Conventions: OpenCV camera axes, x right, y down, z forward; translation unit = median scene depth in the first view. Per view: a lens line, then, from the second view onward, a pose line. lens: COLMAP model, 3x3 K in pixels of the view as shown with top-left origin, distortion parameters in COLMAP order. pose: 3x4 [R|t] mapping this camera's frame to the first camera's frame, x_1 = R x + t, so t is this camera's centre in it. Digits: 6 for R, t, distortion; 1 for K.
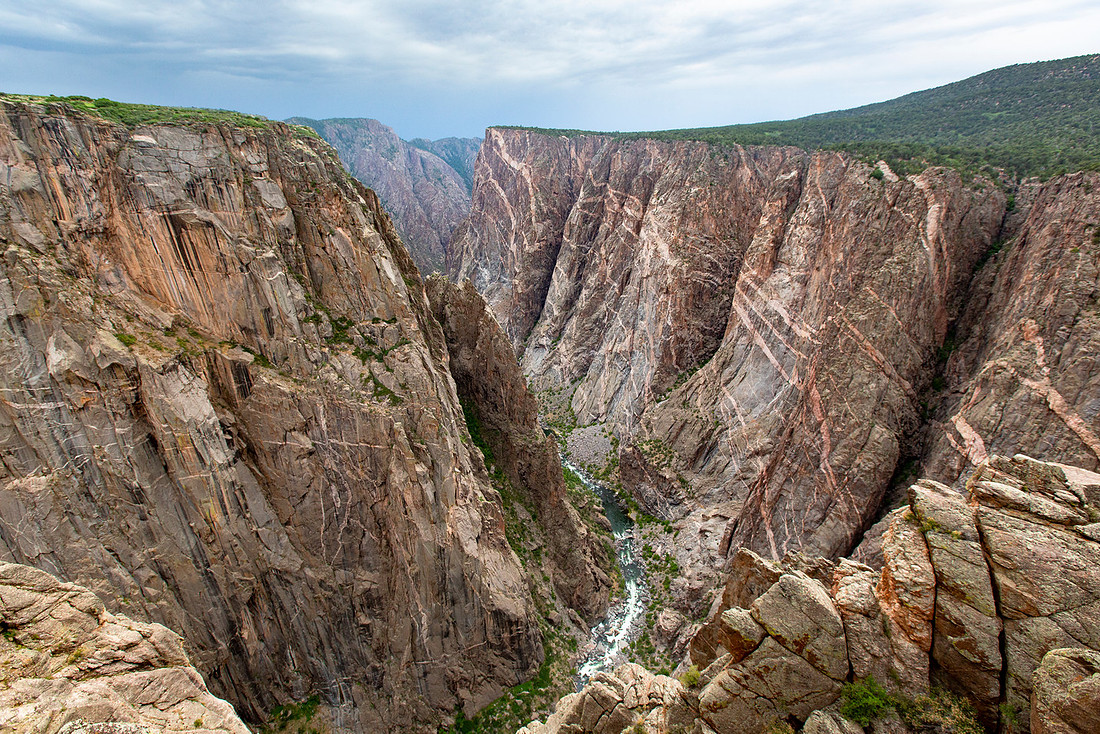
lens RADIAL K [[507.5, 0, 546.1], [0, 507.5, 361.8], [0, 0, 1]] dist [0.003410, 0.000269]
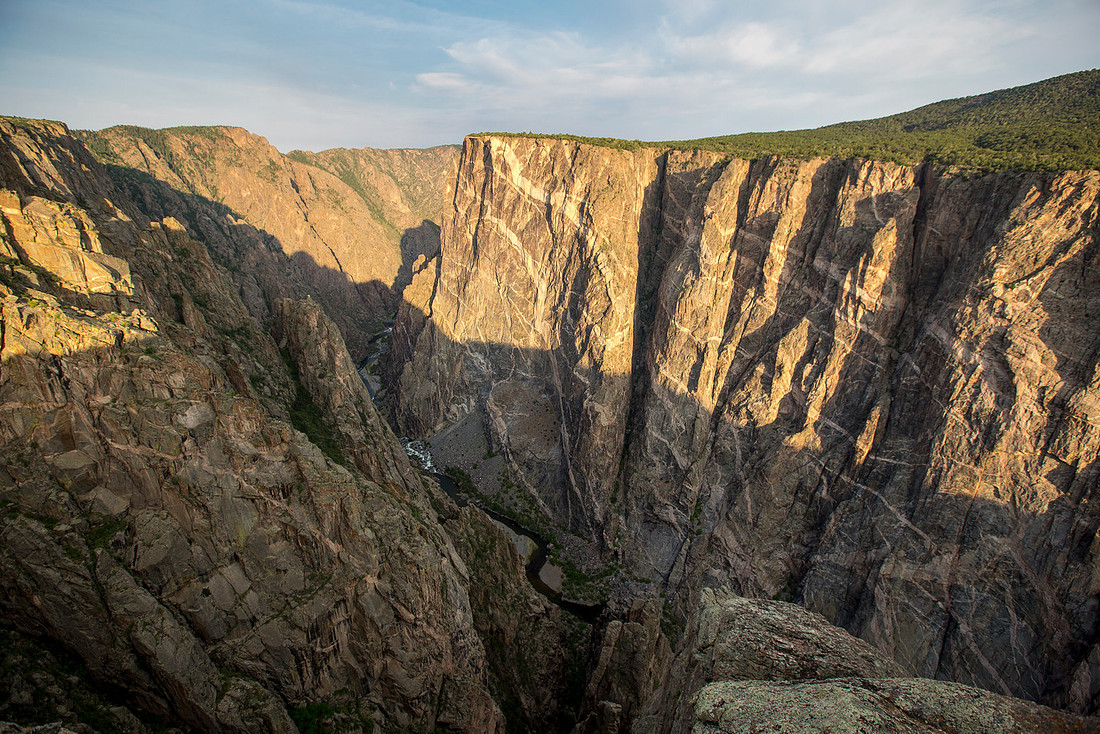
lens RADIAL K [[507.5, 0, 546.1], [0, 507.5, 361.8], [0, 0, 1]] dist [0.003410, 0.000269]
pose [[0.973453, -0.108824, 0.201363, -0.086532], [0.110823, 0.993839, 0.001354, -0.083831], [-0.200270, 0.020998, 0.979516, 0.180722]]
